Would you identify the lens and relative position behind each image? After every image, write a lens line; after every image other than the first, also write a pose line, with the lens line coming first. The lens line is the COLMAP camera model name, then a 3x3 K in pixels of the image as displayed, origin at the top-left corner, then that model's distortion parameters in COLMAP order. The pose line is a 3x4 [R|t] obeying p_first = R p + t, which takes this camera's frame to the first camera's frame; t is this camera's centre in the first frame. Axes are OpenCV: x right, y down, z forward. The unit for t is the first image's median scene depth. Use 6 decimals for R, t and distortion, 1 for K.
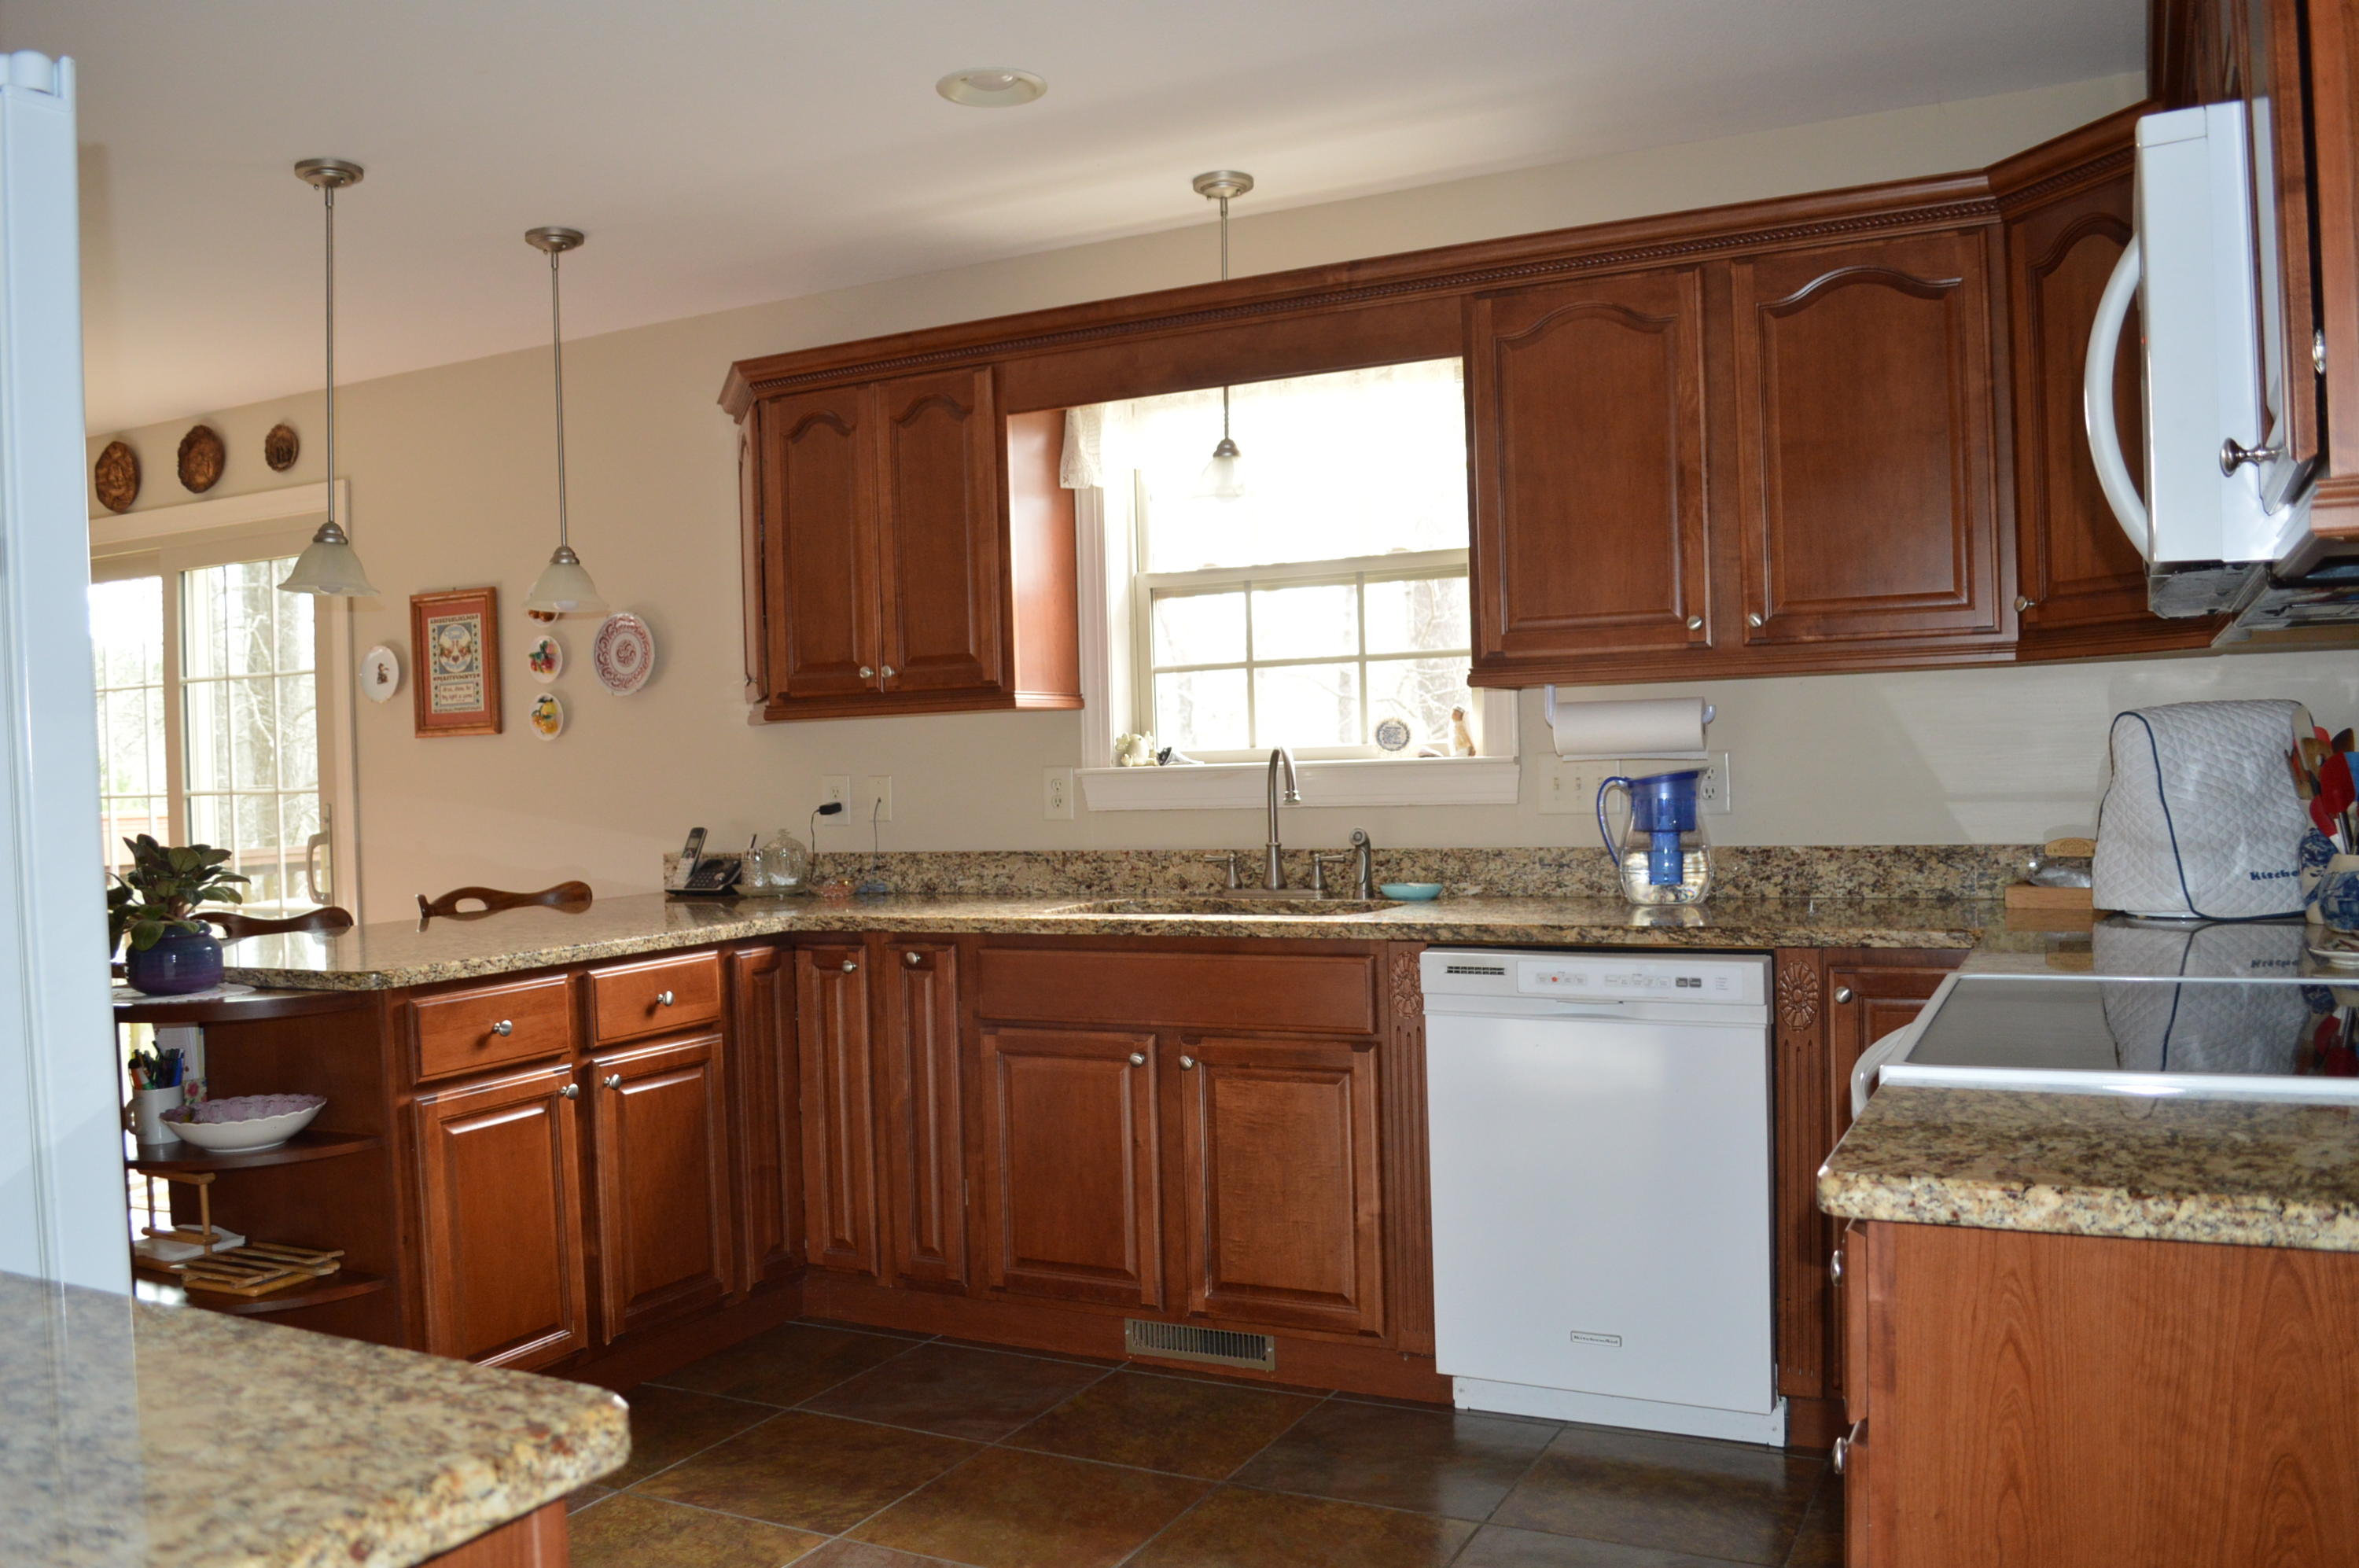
lens RADIAL K [[1891.8, 0, 1166.1], [0, 1891.8, 795.9], [0, 0, 1]] dist [-0.083263, 0.016061]
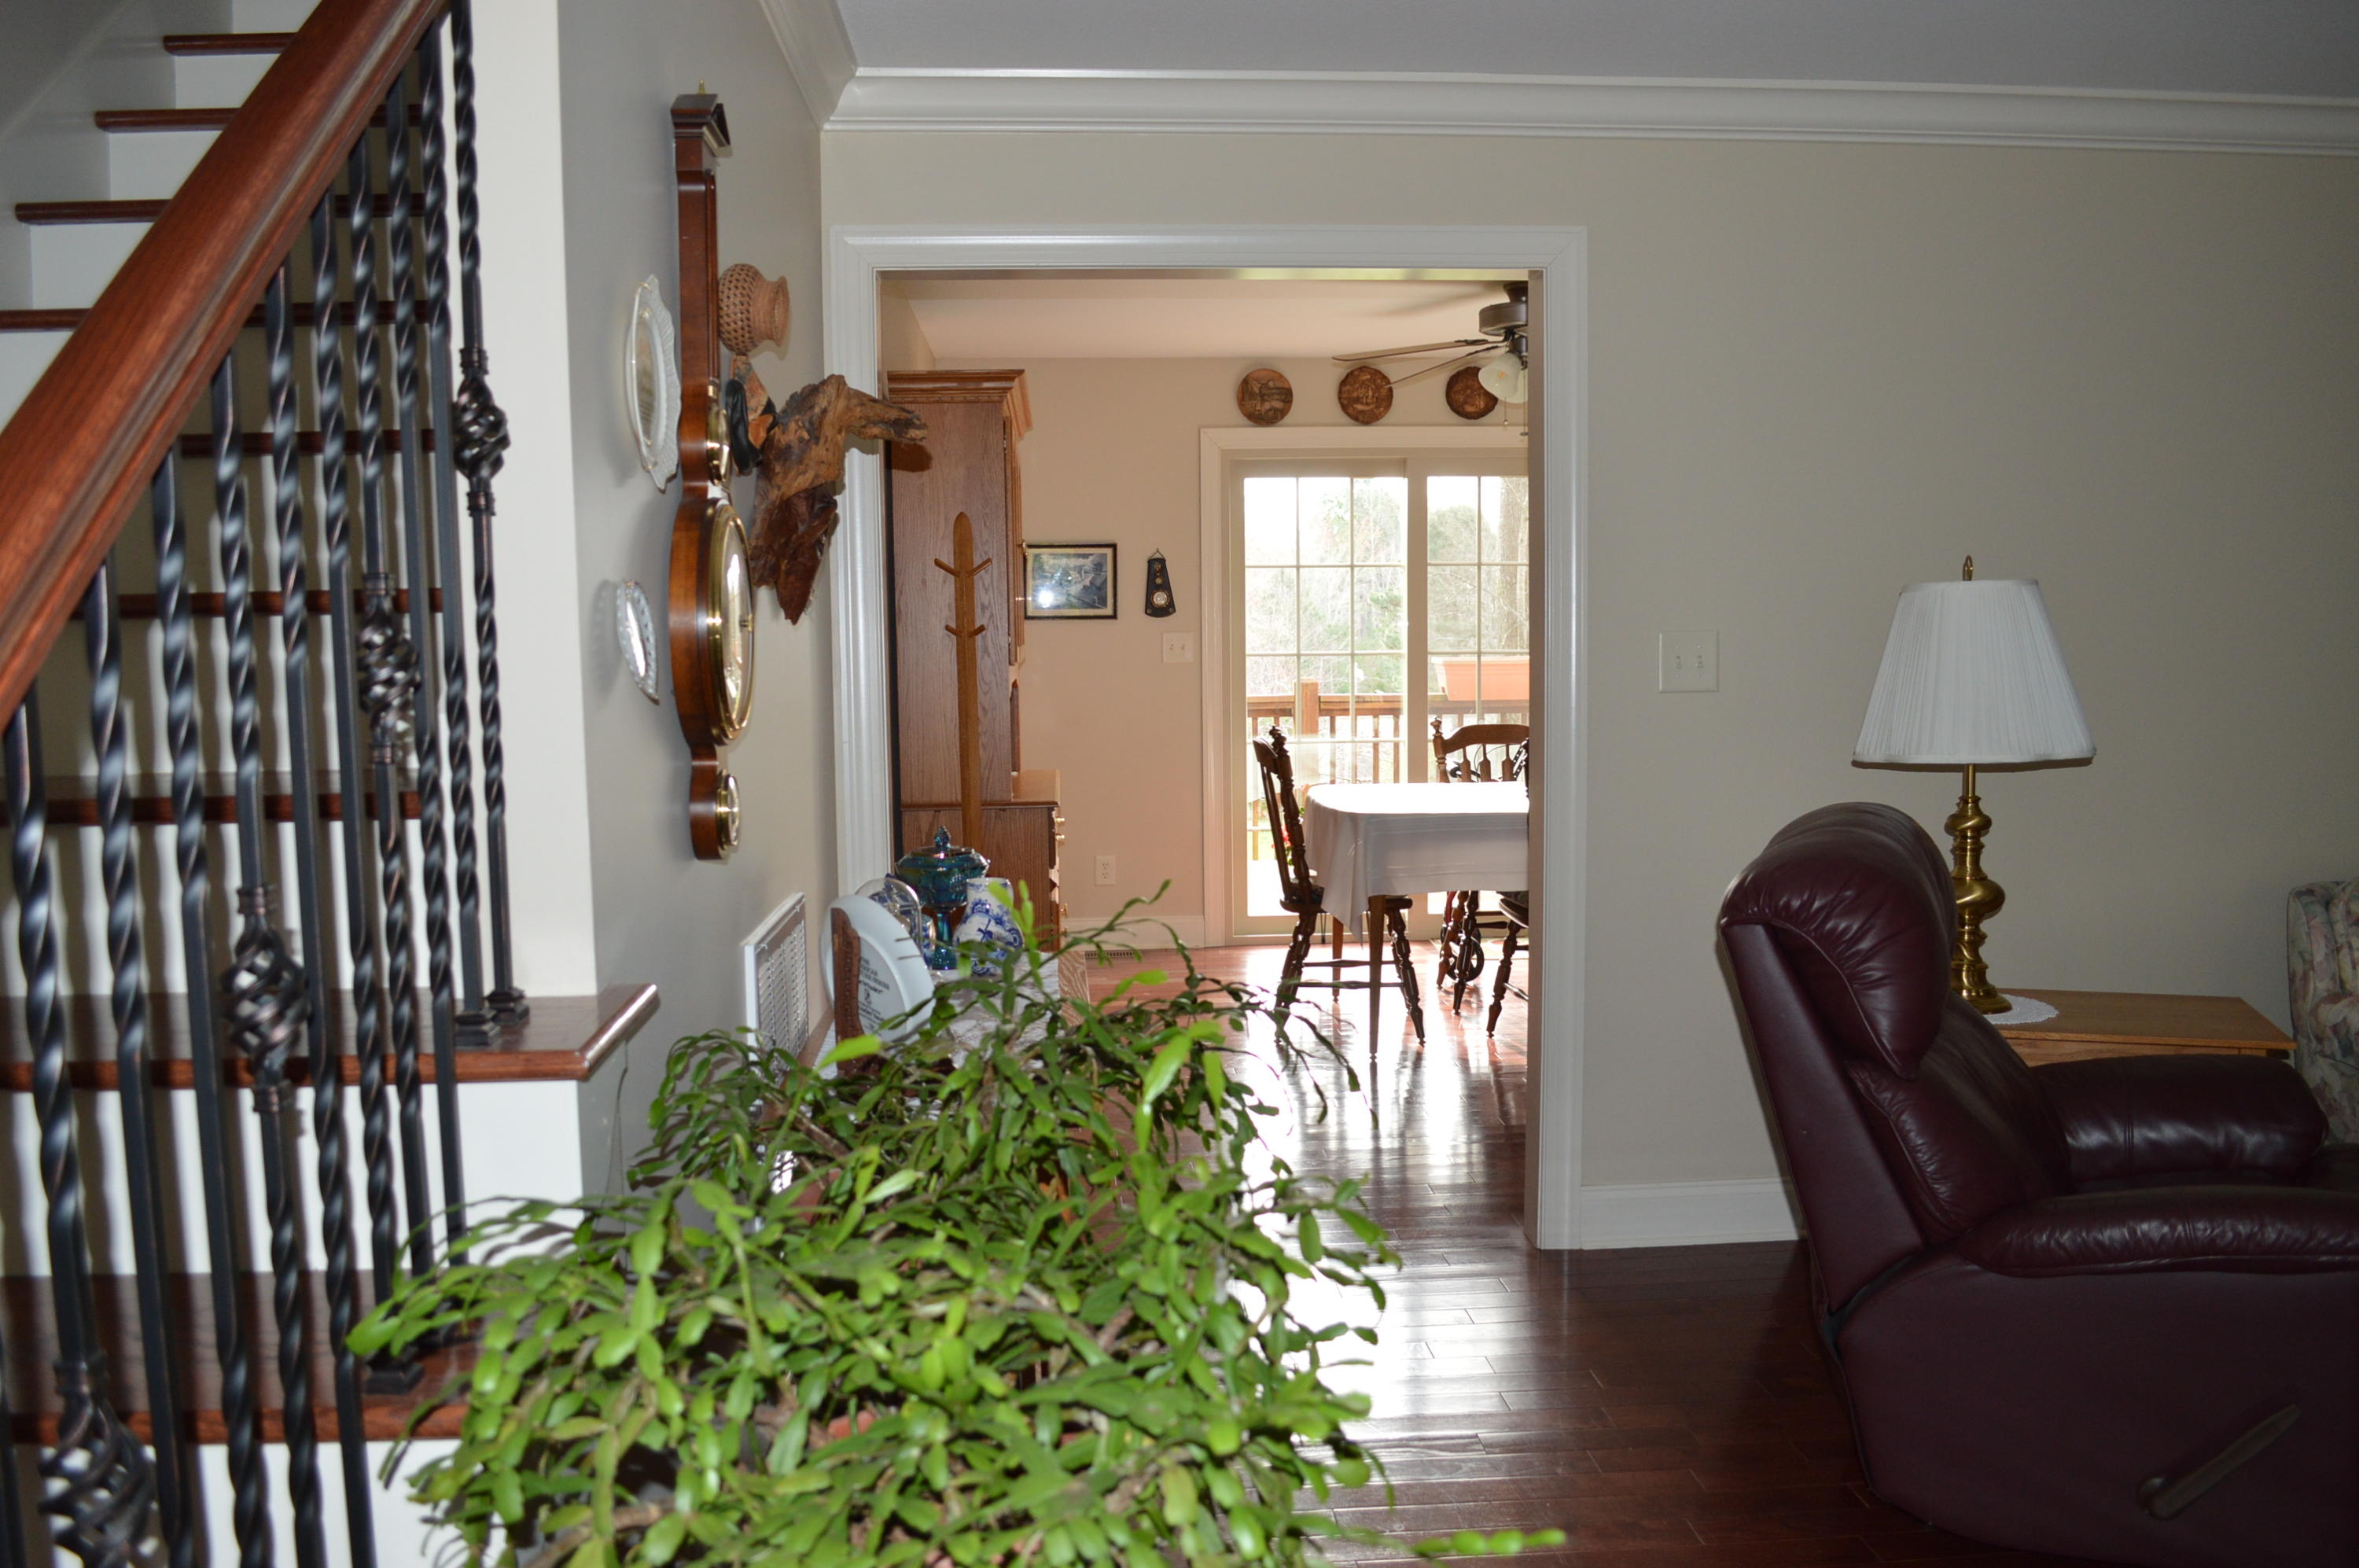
lens RADIAL K [[1891.8, 0, 1166.1], [0, 1891.8, 795.9], [0, 0, 1]] dist [-0.083263, 0.016061]
pose [[0.851115, -0.026998, 0.524284, -1.822492], [-0.003514, 0.998361, 0.057115, 0.032256], [-0.524967, -0.050454, 0.849626, -0.027245]]
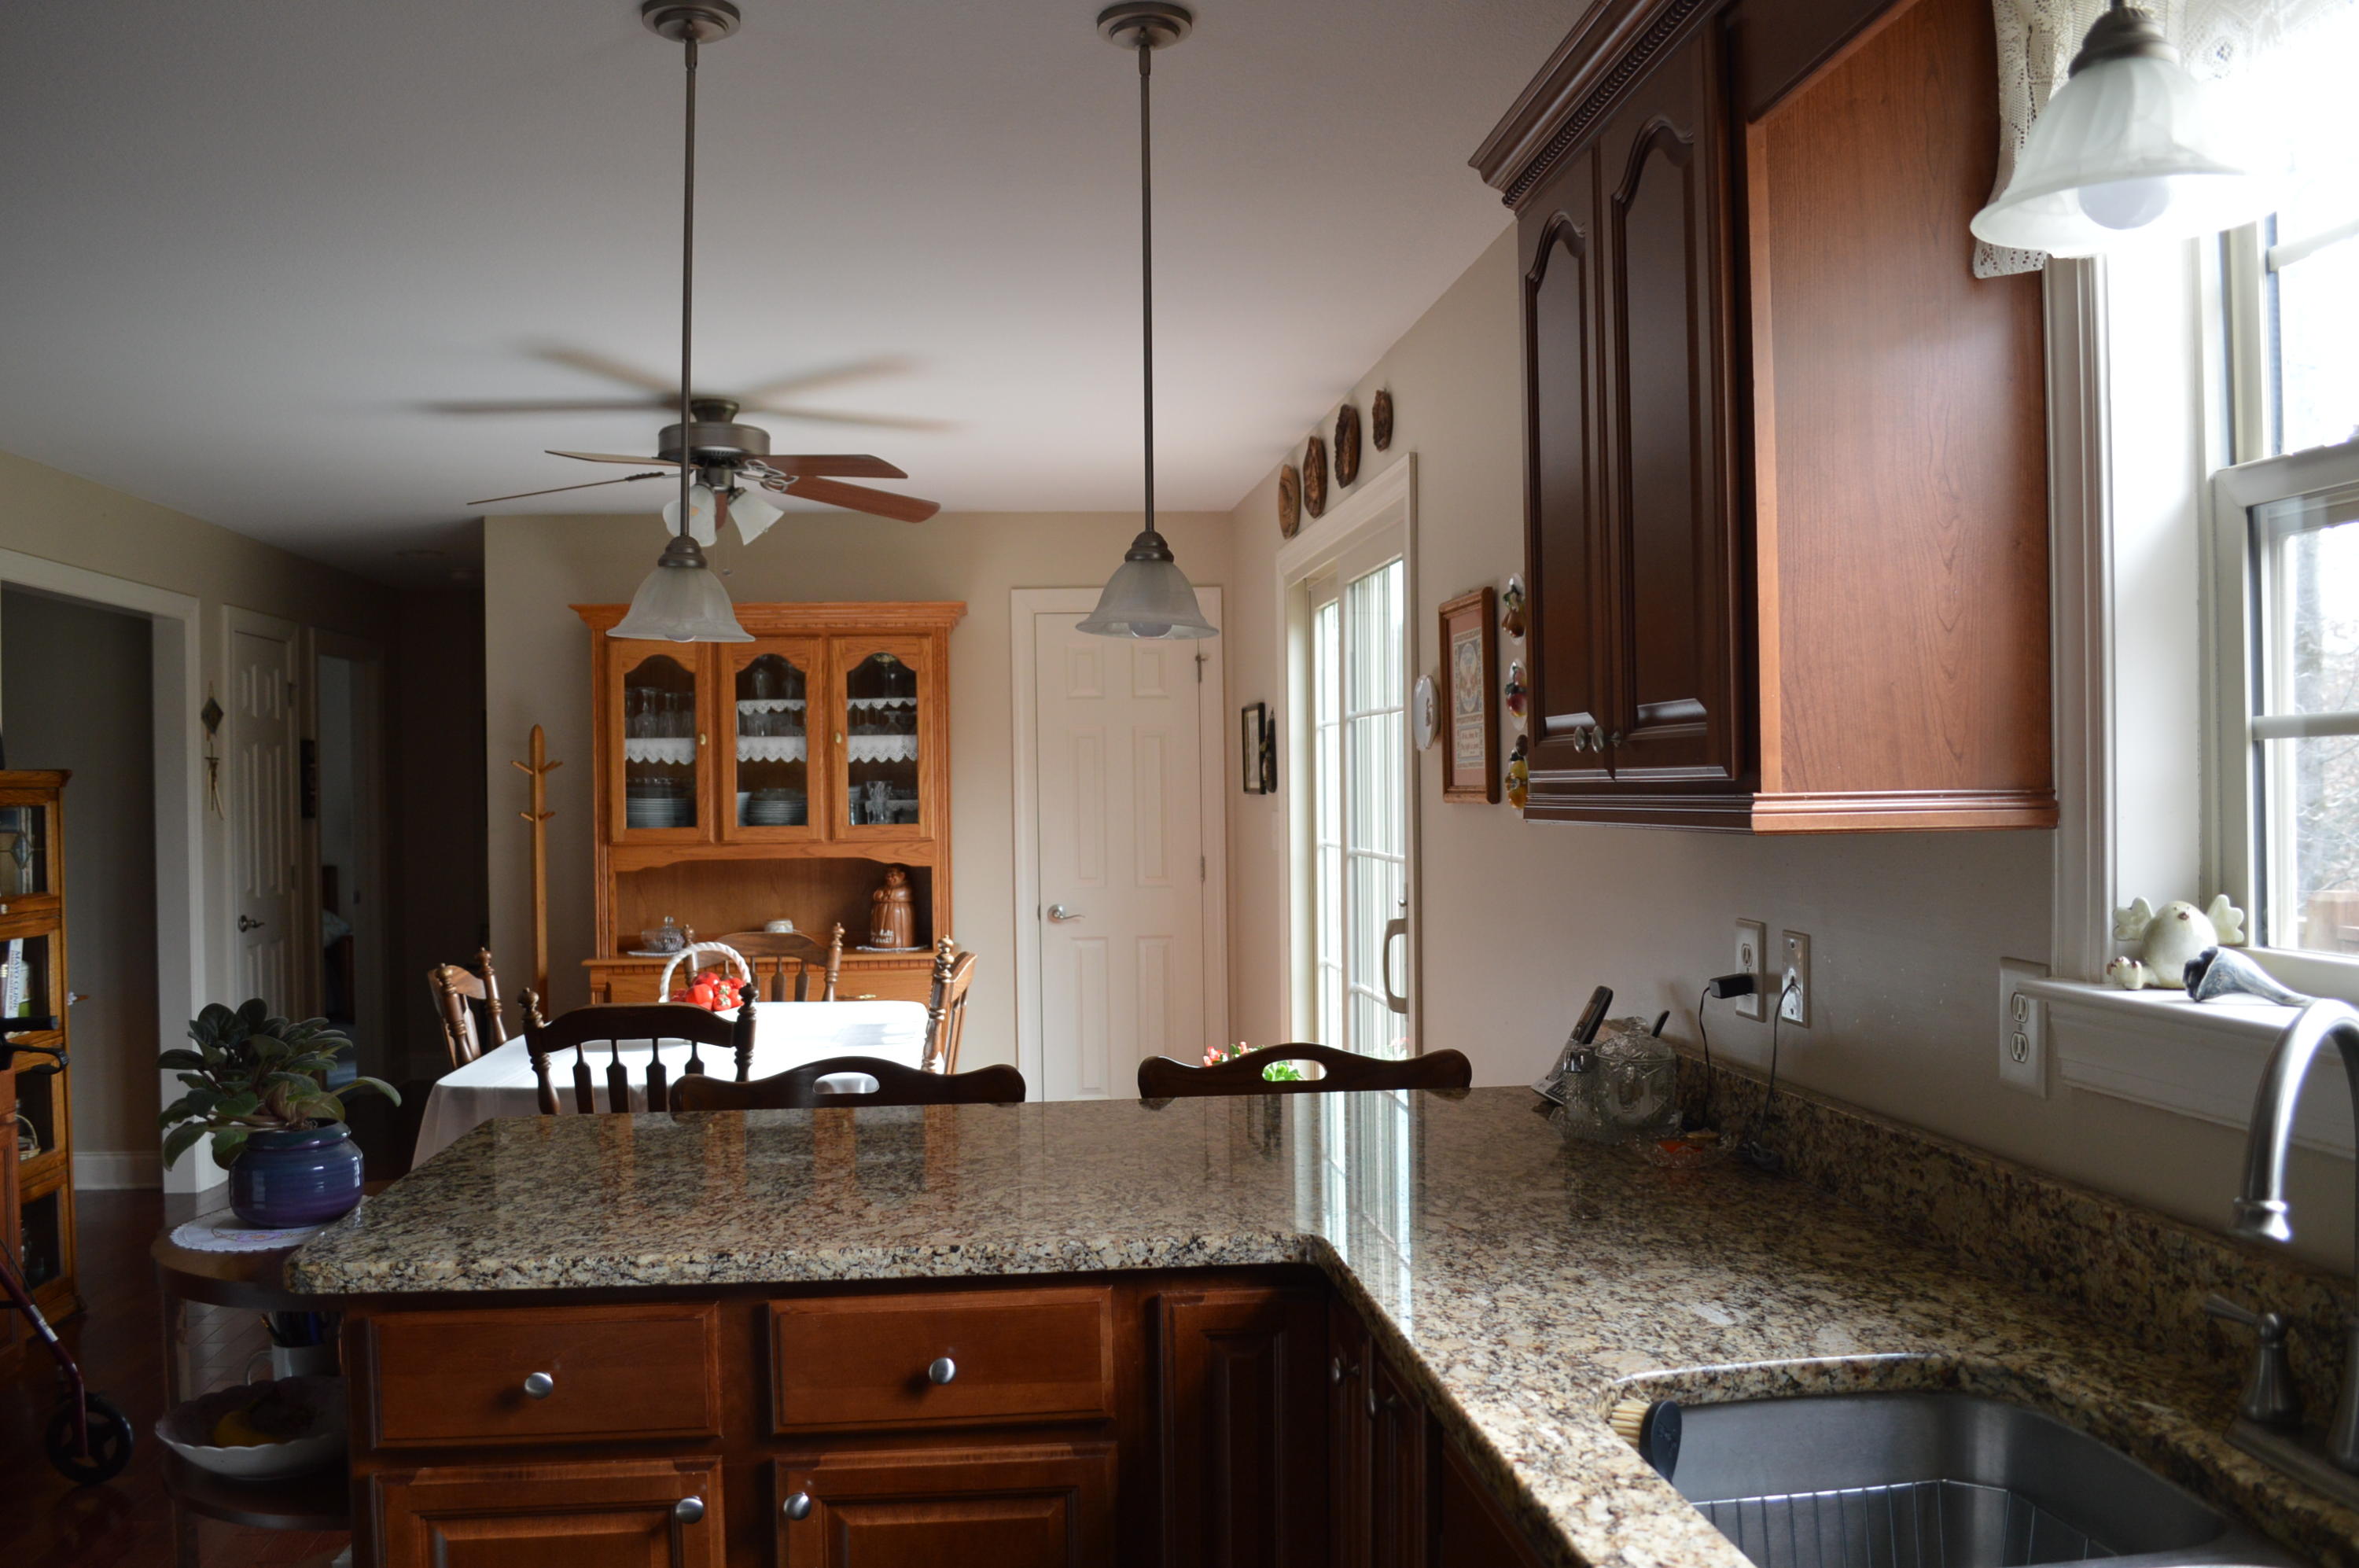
lens RADIAL K [[1908.8, 0, 1164.6], [0, 1908.8, 791.2], [0, 0, 1]] dist [-0.077896, 0.006103]
pose [[0.554206, 0.024760, -0.832011, 0.174320], [-0.019723, 0.999667, 0.016612, -0.054698], [0.832146, 0.007204, 0.554510, 0.609837]]
